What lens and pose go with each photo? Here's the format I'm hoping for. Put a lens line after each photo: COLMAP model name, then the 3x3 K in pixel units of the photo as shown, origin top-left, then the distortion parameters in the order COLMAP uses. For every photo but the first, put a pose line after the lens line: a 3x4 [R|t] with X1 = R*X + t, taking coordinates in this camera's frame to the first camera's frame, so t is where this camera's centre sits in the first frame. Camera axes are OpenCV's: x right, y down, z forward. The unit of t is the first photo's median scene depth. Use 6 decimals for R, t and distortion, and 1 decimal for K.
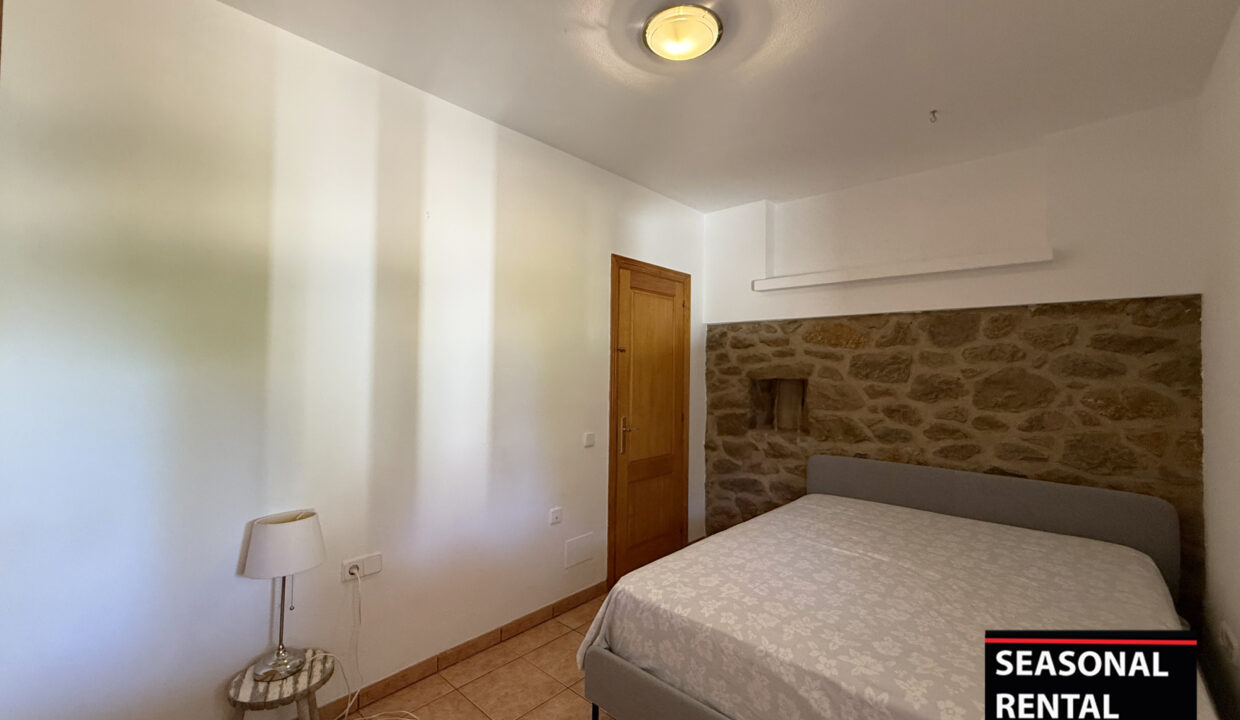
lens RADIAL K [[491.0, 0, 617.2], [0, 491.0, 360.1], [0, 0, 1]] dist [0.001240, 0.000526]
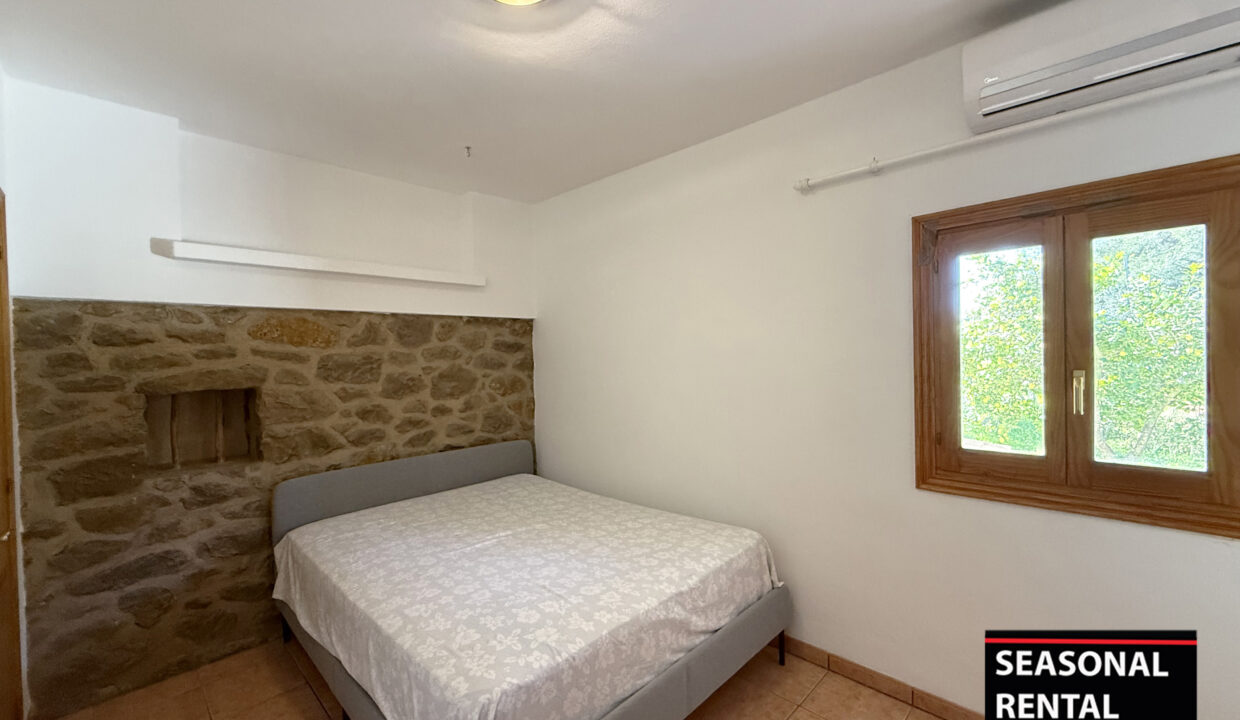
lens RADIAL K [[491.0, 0, 617.2], [0, 491.0, 360.1], [0, 0, 1]] dist [0.001240, 0.000526]
pose [[0.033493, -0.024765, 0.999132, -0.427063], [0.006867, 0.999675, 0.024549, -0.022277], [-0.999415, 0.006039, 0.033652, 0.499382]]
